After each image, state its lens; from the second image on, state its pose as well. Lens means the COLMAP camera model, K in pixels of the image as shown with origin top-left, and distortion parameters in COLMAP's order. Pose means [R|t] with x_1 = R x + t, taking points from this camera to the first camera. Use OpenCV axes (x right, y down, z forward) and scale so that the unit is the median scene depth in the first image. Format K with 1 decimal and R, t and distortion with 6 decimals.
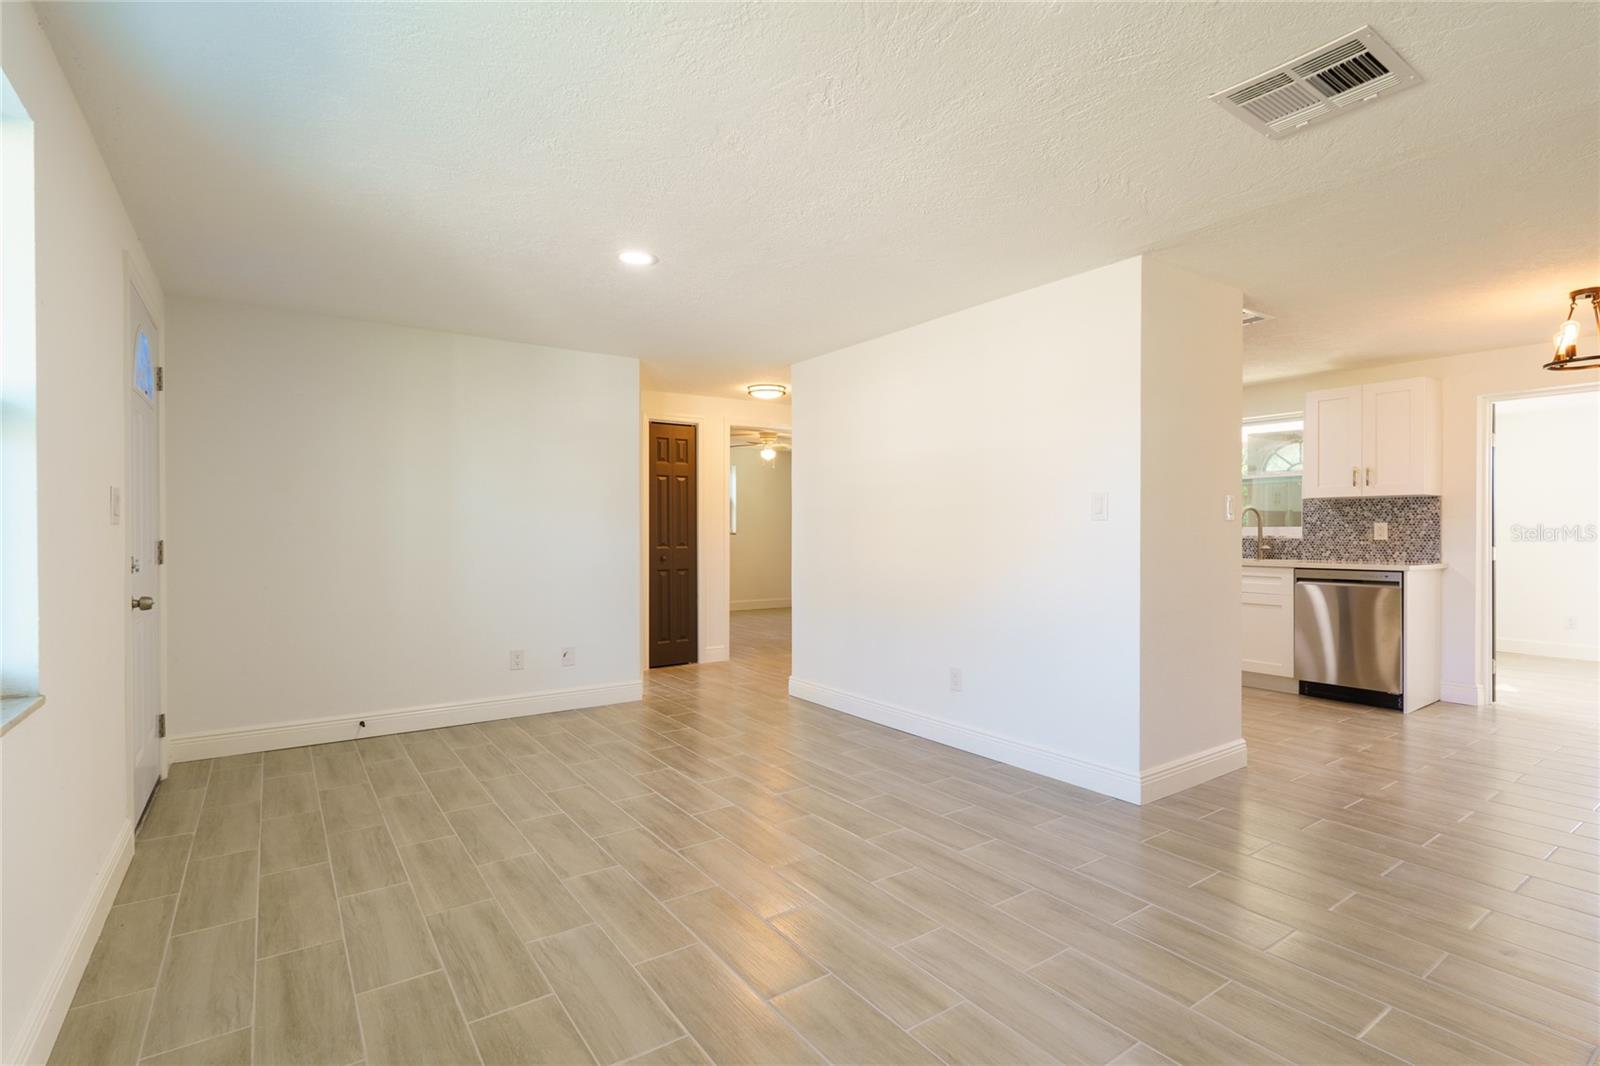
lens RADIAL K [[755.6, 0, 804.6], [0, 755.6, 531.1], [0, 0, 1]] dist [-0.004707, 0.000035]
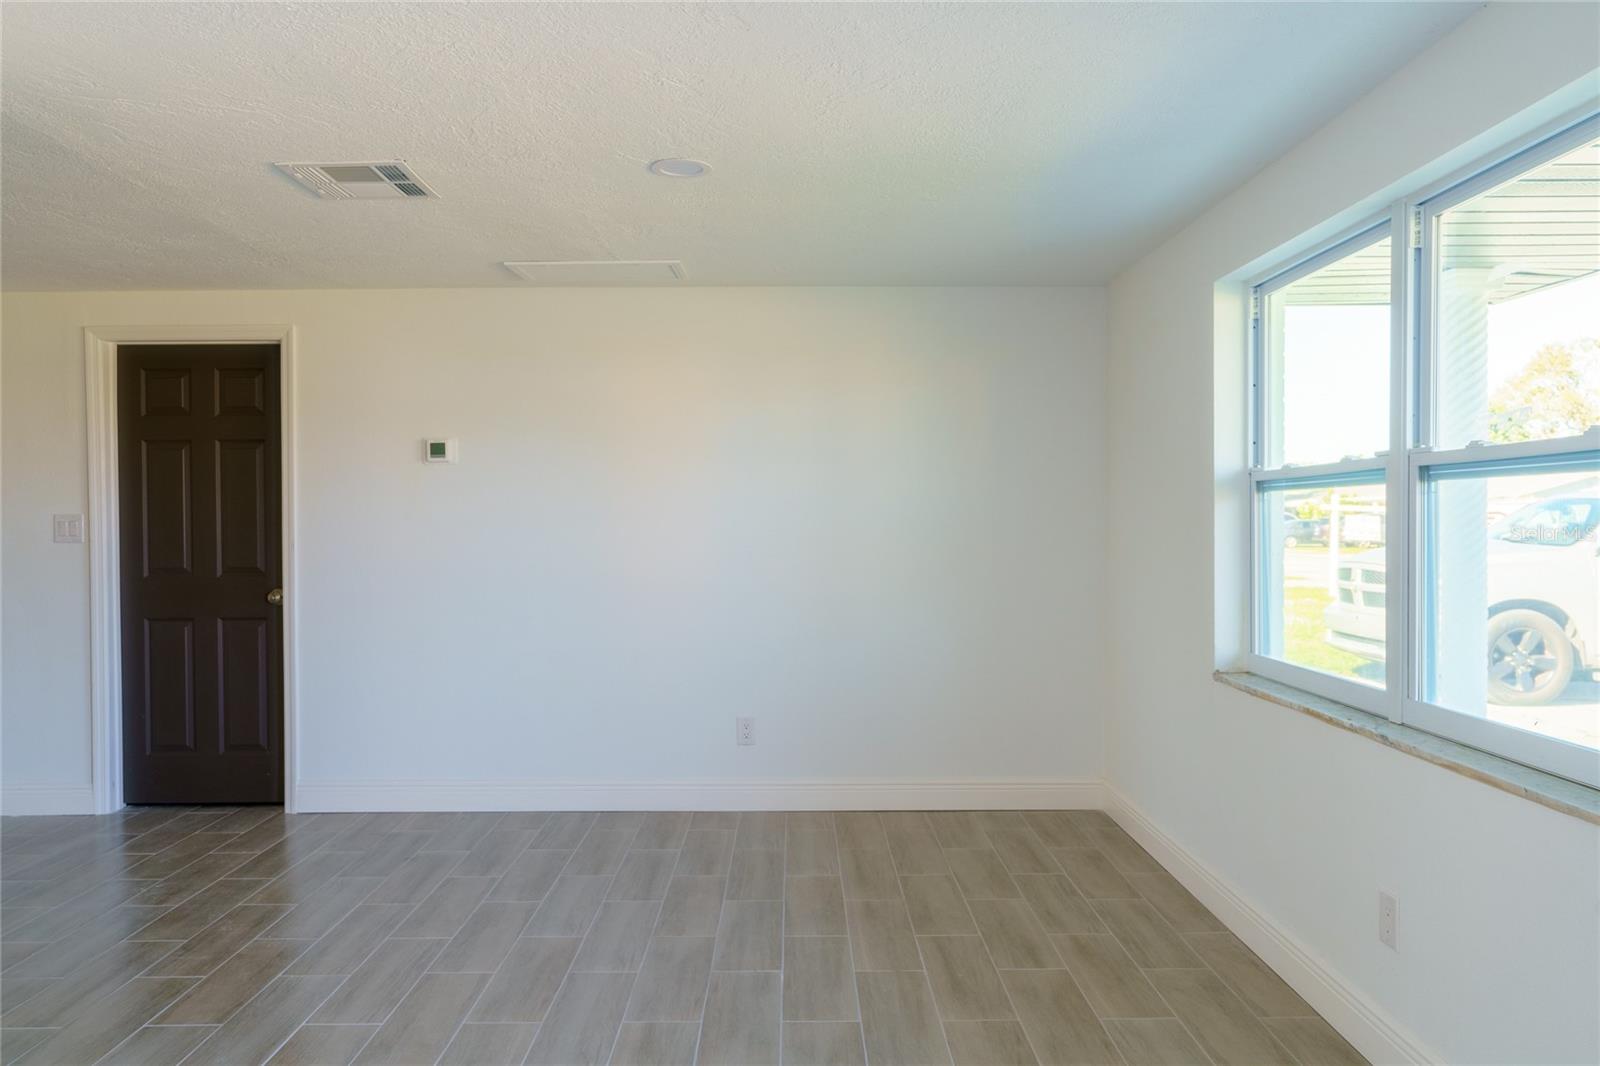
lens RADIAL K [[1149.5, 0, 800.5], [0, 1149.5, 534.2], [0, 0, 1]] dist [0.012662, 0.001604]
pose [[-0.829299, -0.001593, 0.558803, -0.575959], [0.005934, 0.999914, 0.011657, -0.049283], [-0.558774, 0.012983, -0.829218, 1.419736]]
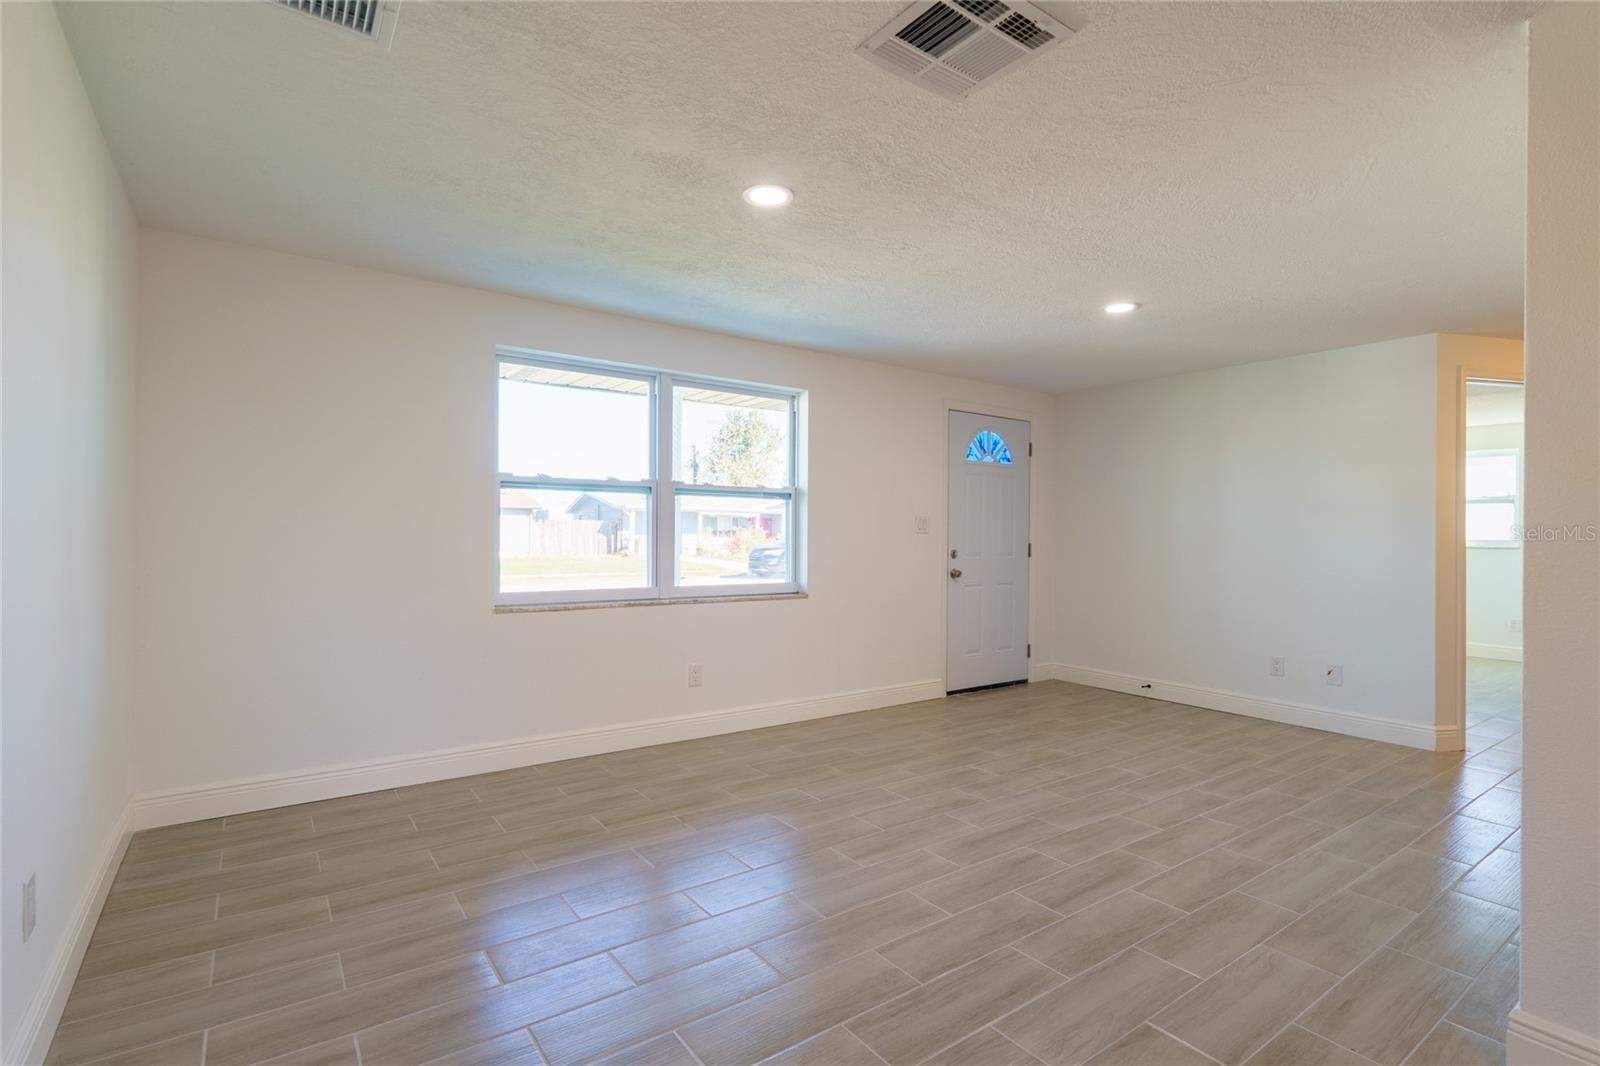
lens RADIAL K [[755.6, 0, 796.5], [0, 755.6, 533.5], [0, 0, 1]] dist [-0.004707, 0.000035]
pose [[0.015449, 0.000837, -0.999880, 1.065456], [-0.010777, 0.999942, 0.000671, -0.005920], [0.999823, 0.010765, 0.015457, 0.545999]]
